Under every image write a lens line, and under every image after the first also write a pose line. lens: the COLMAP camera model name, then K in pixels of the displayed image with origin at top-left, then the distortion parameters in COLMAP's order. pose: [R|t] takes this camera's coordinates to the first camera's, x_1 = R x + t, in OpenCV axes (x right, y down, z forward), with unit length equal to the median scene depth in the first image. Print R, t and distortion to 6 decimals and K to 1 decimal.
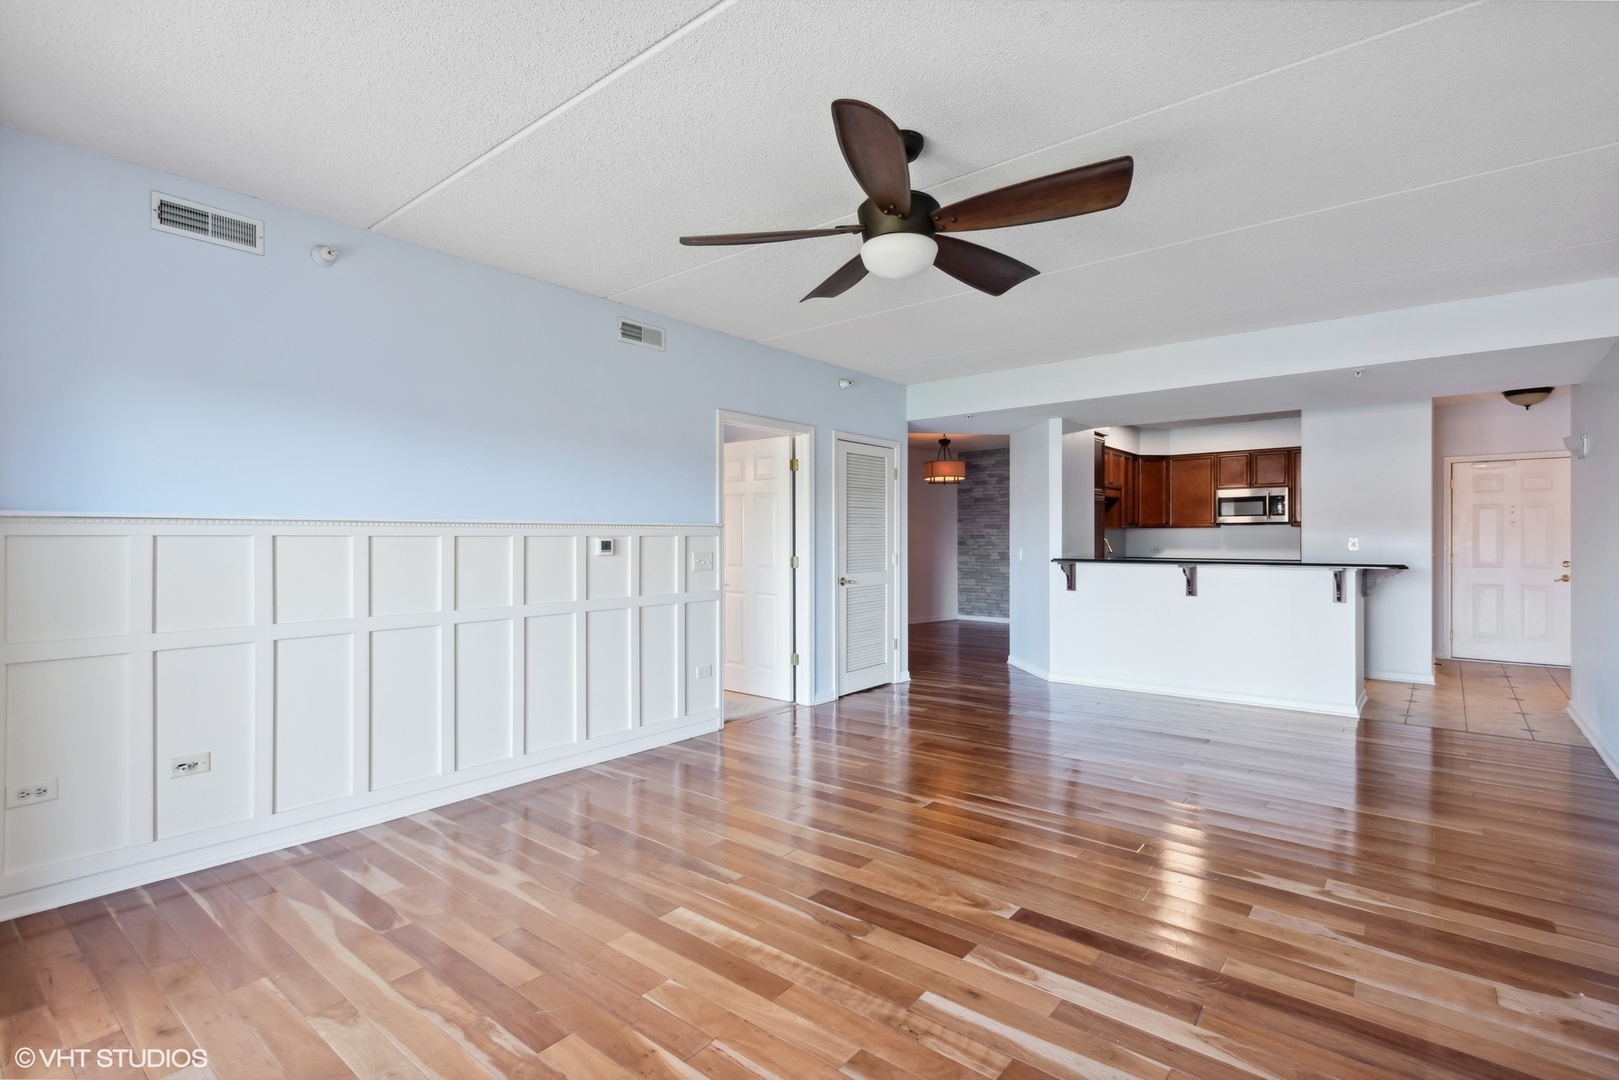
lens RADIAL K [[765.0, 0, 813.3], [0, 765.0, 537.0], [0, 0, 1]] dist [0.003677, 0.000609]
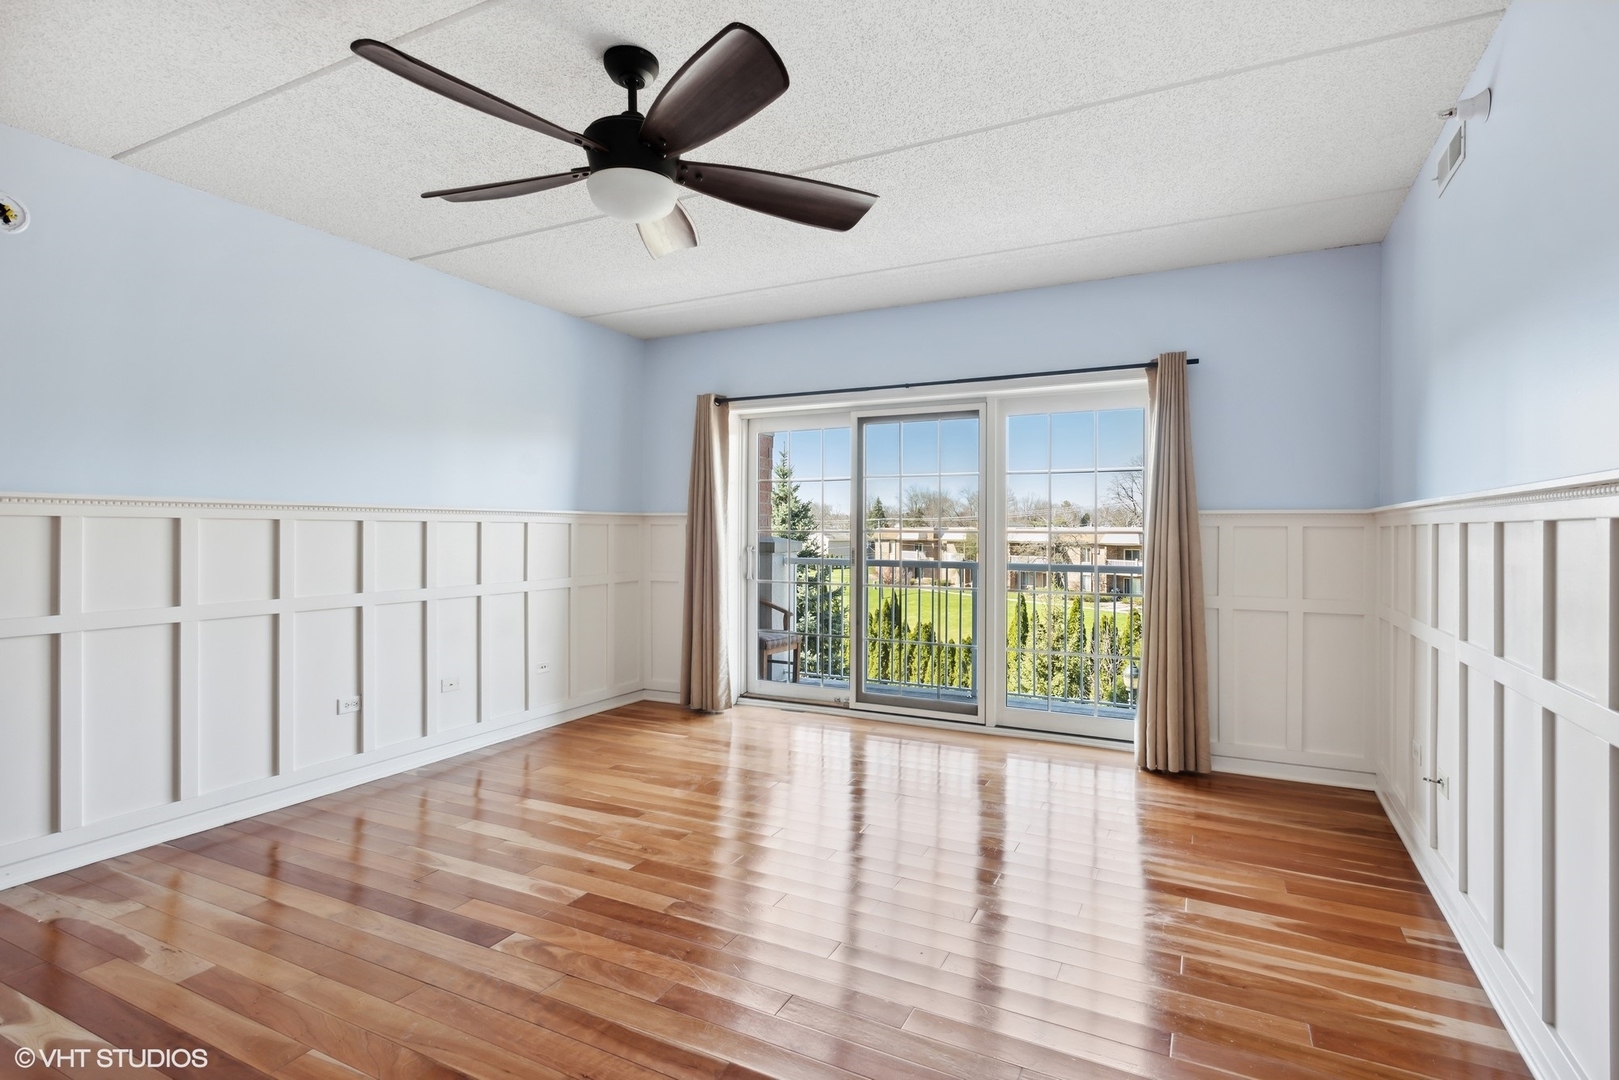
lens RADIAL K [[805.7, 0, 801.1], [0, 805.7, 538.1], [0, 0, 1]] dist [0.002054, 0.000303]
pose [[-0.978321, 0.001770, -0.207086, 0.102213], [0.000002, 0.999964, 0.008537, 0.006800], [0.207094, 0.008352, -0.978285, 1.760121]]
